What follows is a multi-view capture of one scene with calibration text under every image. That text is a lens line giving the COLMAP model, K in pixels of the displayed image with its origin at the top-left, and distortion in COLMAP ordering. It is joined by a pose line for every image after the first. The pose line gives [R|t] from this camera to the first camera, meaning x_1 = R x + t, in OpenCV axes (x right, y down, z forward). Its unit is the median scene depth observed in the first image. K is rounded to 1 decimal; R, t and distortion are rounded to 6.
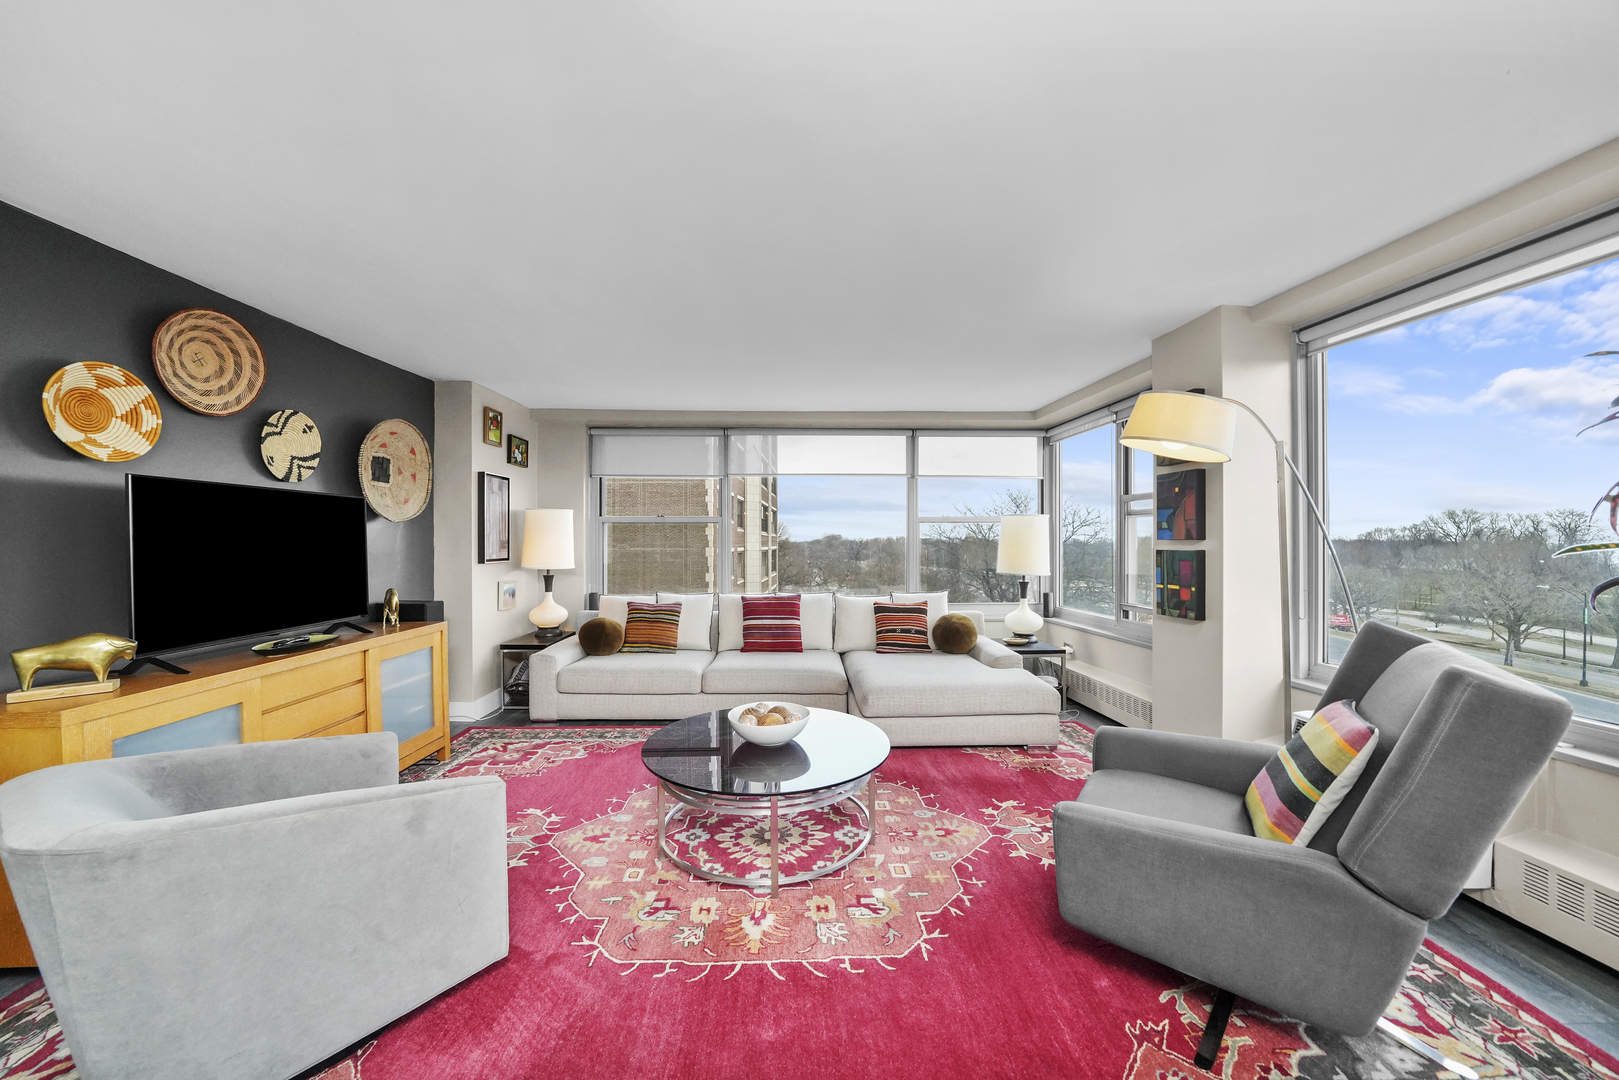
lens RADIAL K [[580.9, 0, 809.5], [0, 580.9, 541.3], [0, 0, 1]] dist [-0.016232, 0.000035]
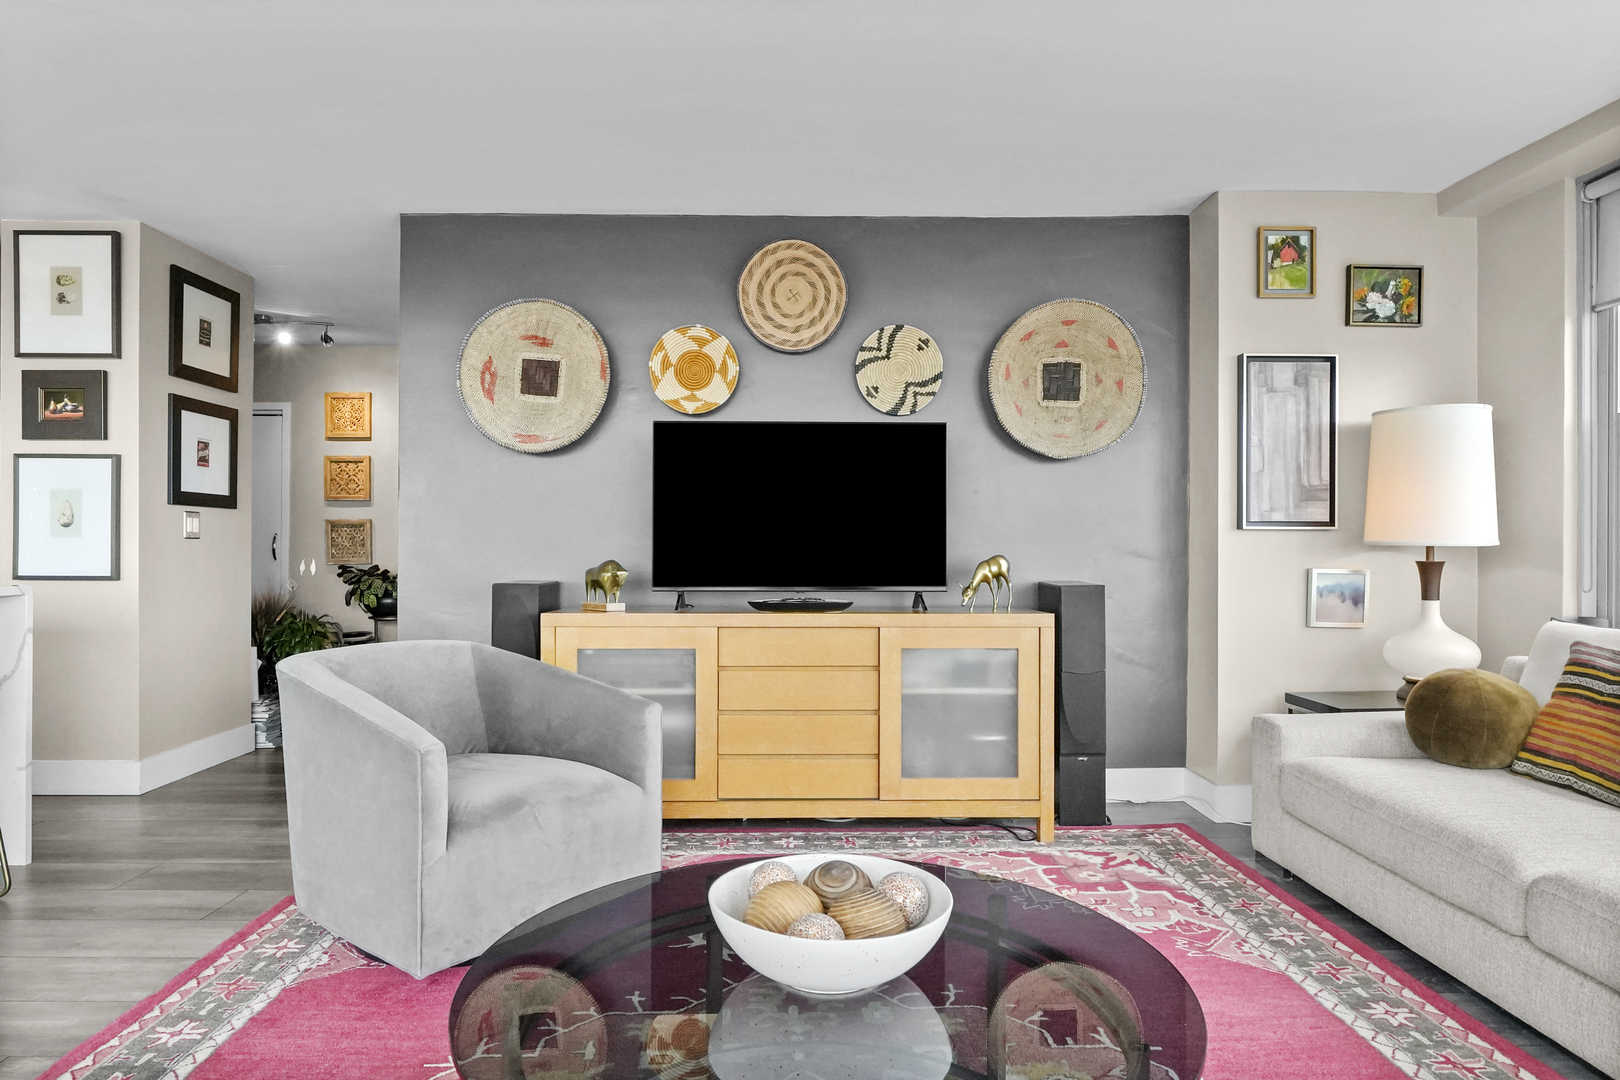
lens RADIAL K [[958.9, 0, 802.0], [0, 958.9, 545.1], [0, 0, 1]] dist [-0.006729, -0.003242]
pose [[-0.000251, -0.000501, -1.000000, 0.408795], [-0.005989, 0.999982, -0.000499, 0.075211], [0.999982, 0.005989, -0.000254, 0.807872]]
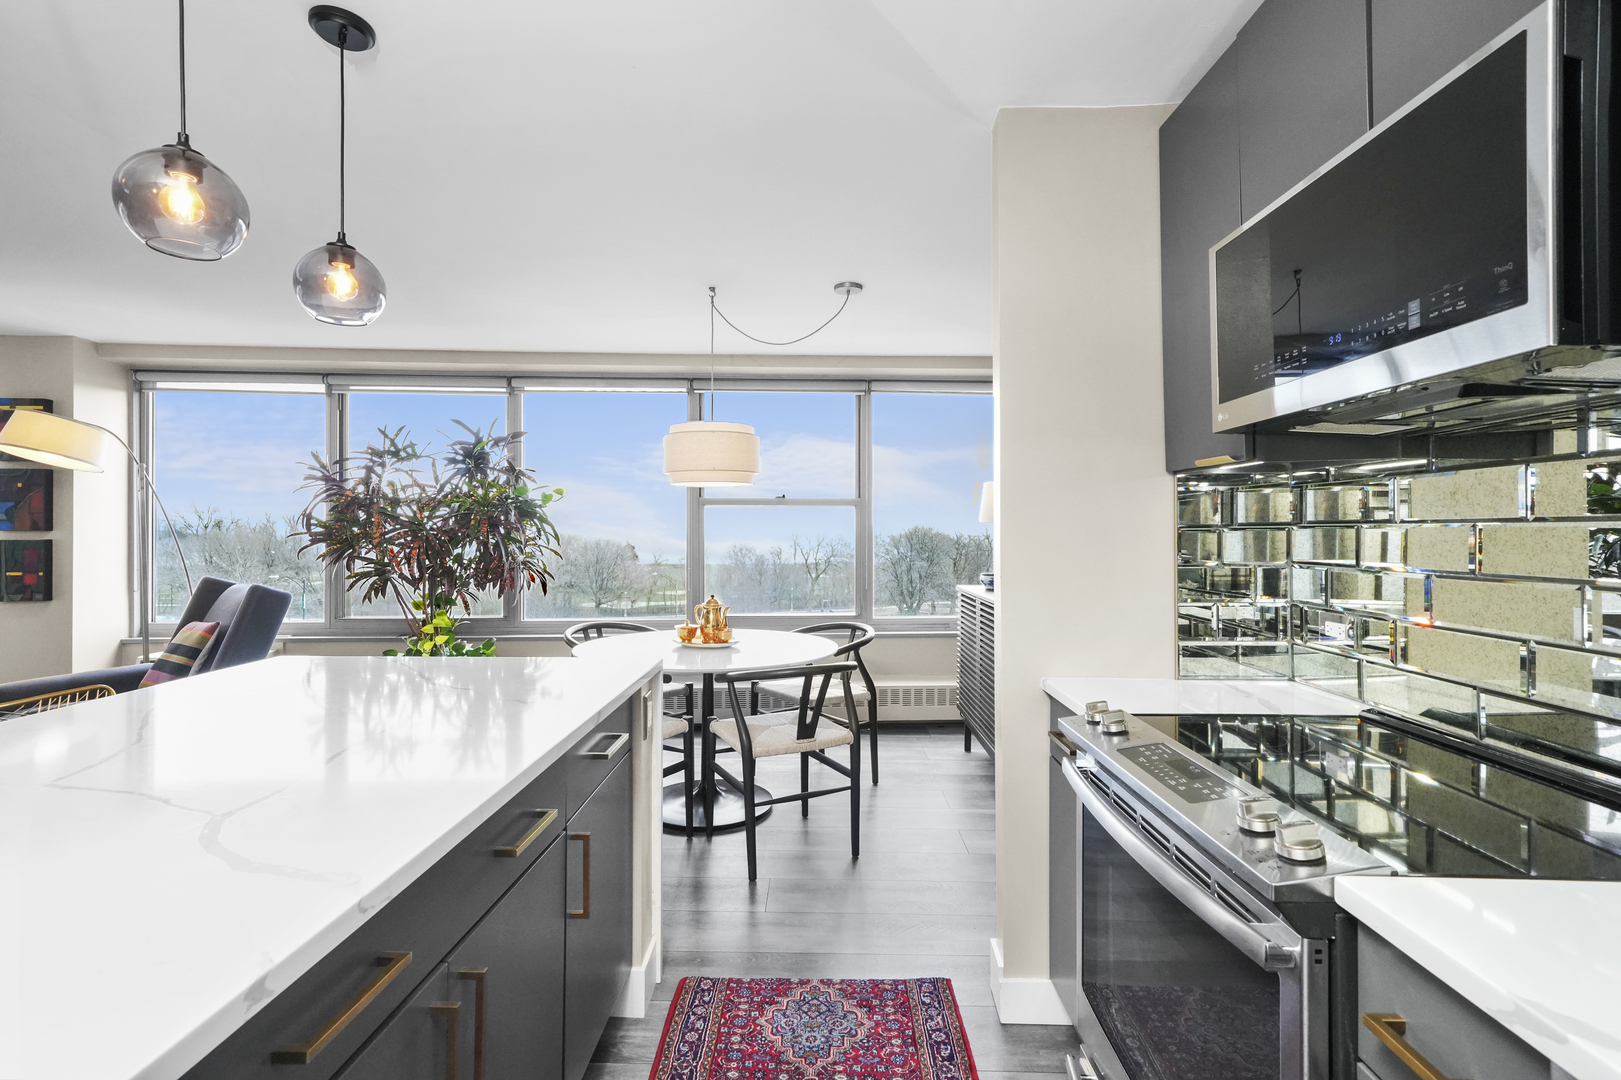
lens RADIAL K [[751.7, 0, 809.3], [0, 751.7, 530.1], [0, 0, 1]] dist [0.010058, 0.000295]
pose [[0.040292, 0.005488, 0.999173, -0.730455], [0.000208, 0.999985, -0.005501, 0.004488], [-0.999188, 0.000430, 0.040290, -0.547114]]
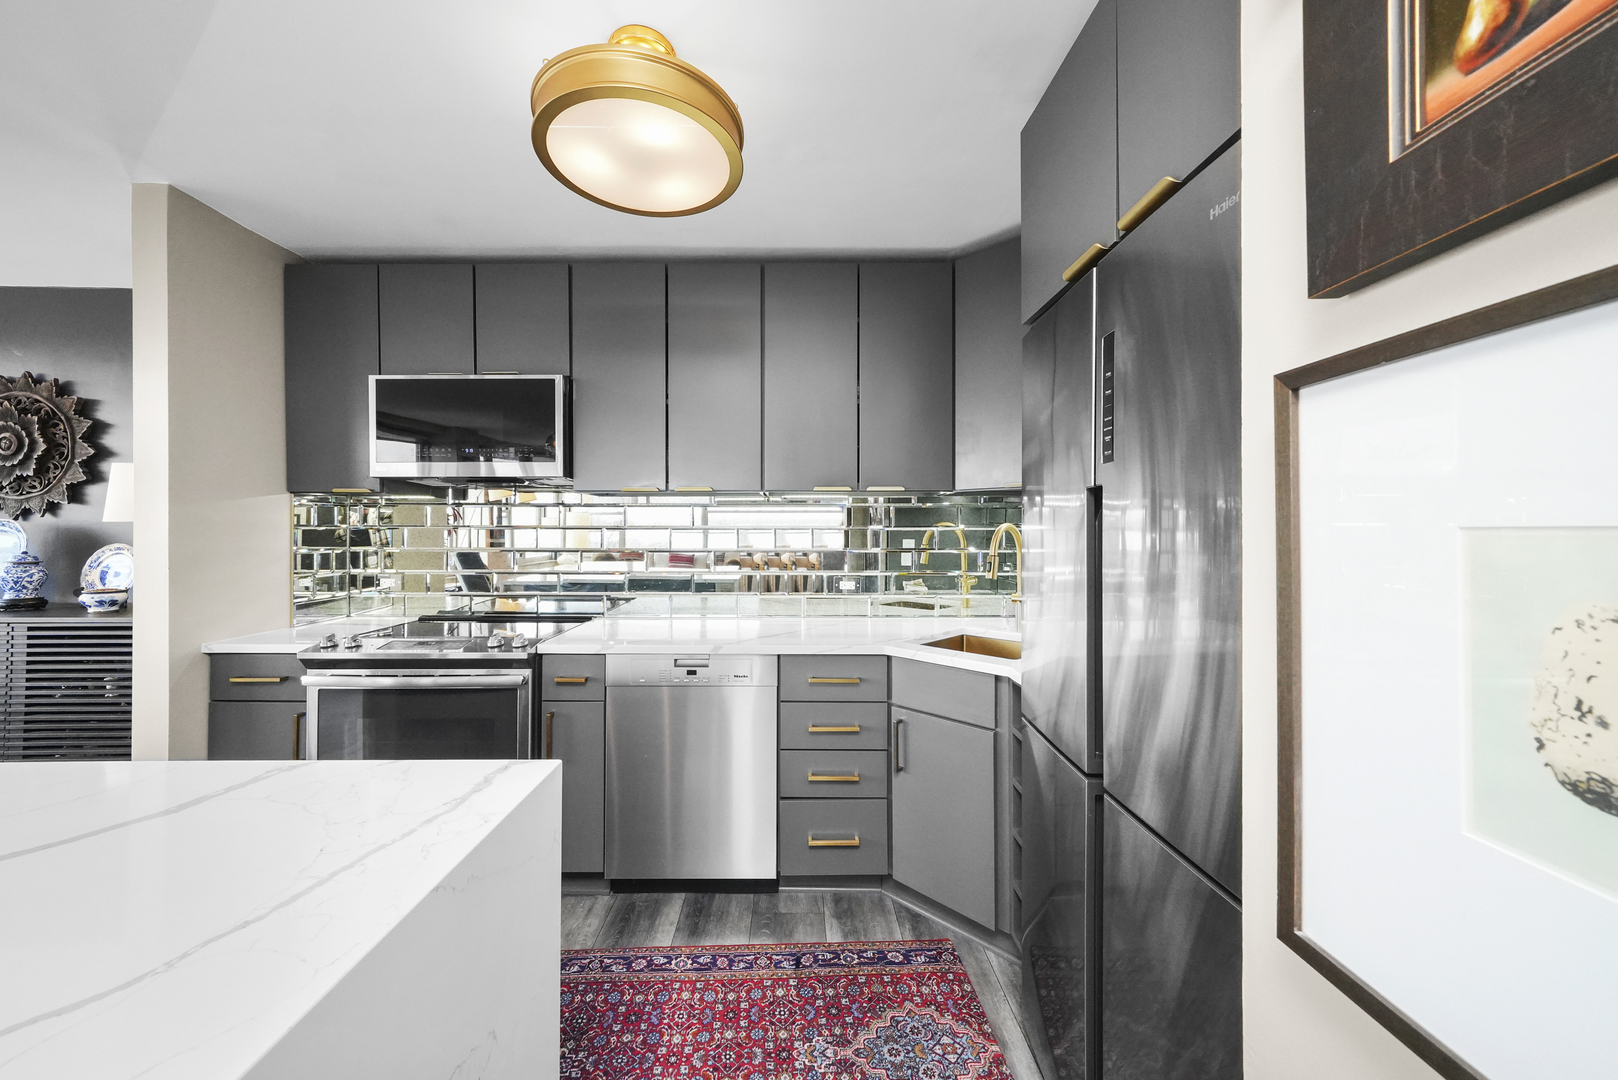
lens RADIAL K [[582.9, 0, 789.1], [0, 582.9, 528.8], [0, 0, 1]] dist [0.004771, 0.000085]
pose [[-0.999692, 0.002601, 0.024680, -0.741361], [0.002497, 0.999988, -0.004248, 0.003817], [-0.024690, -0.004185, -0.999686, -0.082505]]
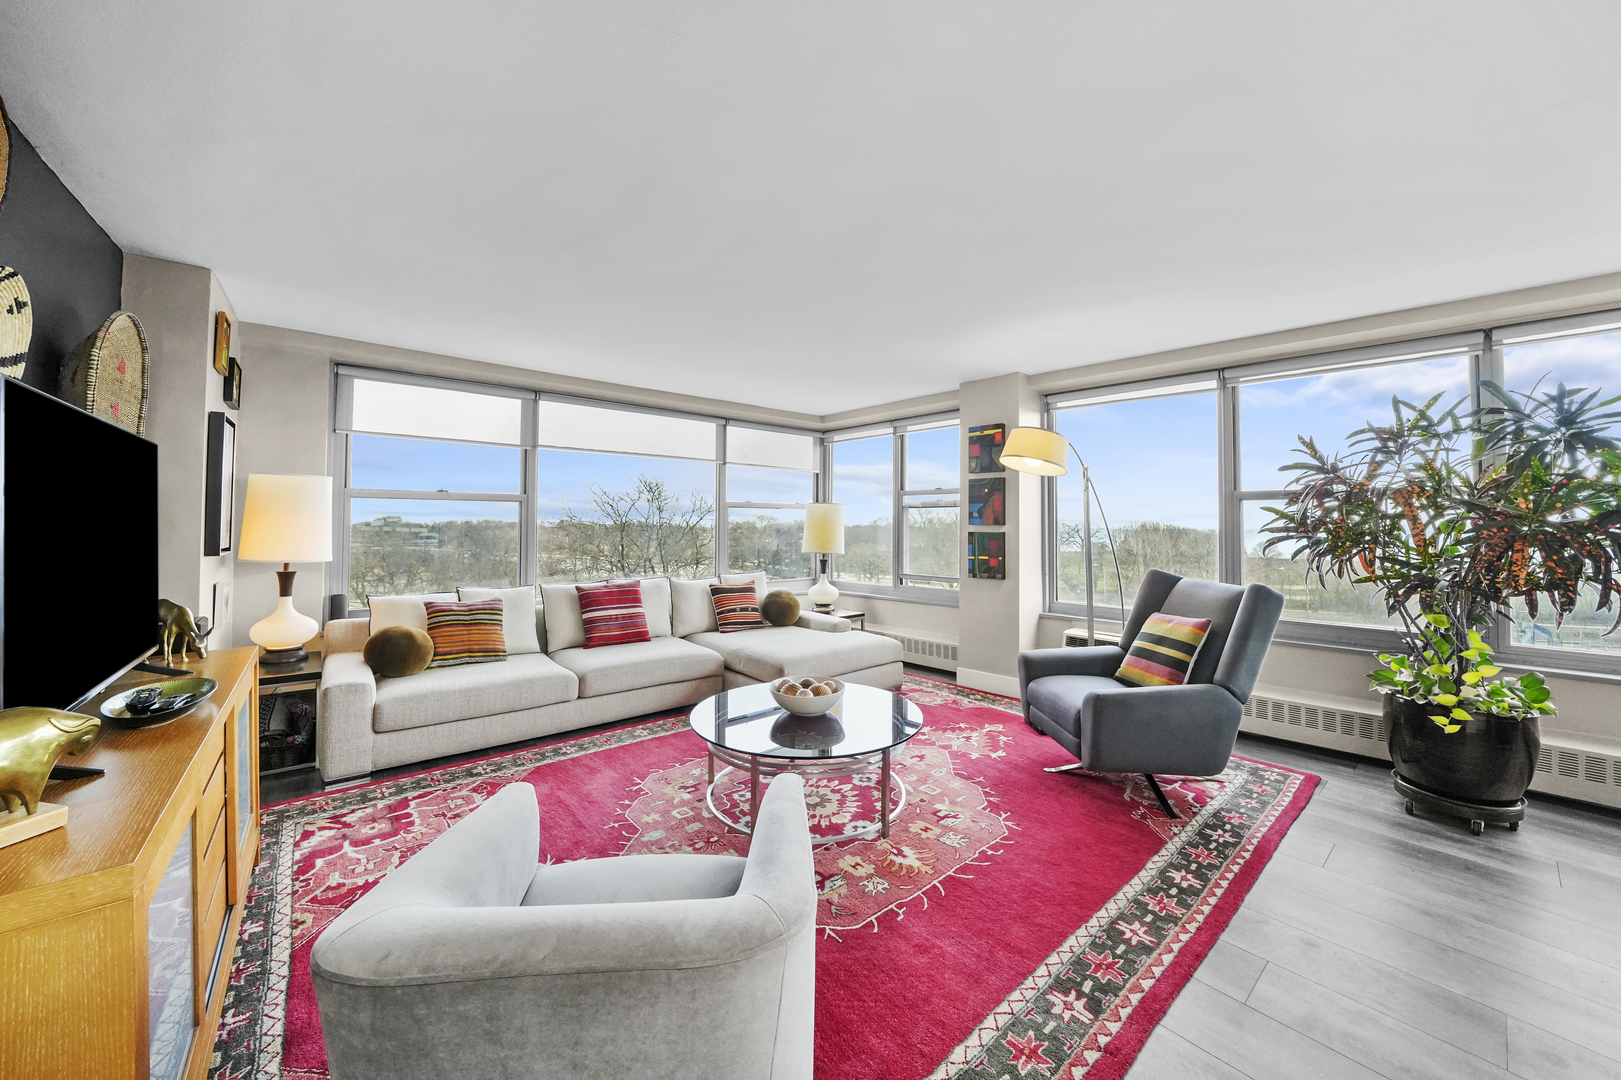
lens RADIAL K [[584.7, 0, 817.3], [0, 584.7, 514.3], [0, 0, 1]] dist [-0.016299, 0.000137]
pose [[0.776827, 0.016975, 0.629486, -0.602537], [-0.004838, 0.999768, -0.020991, 0.003603], [-0.629696, 0.013261, 0.776729, 0.124152]]
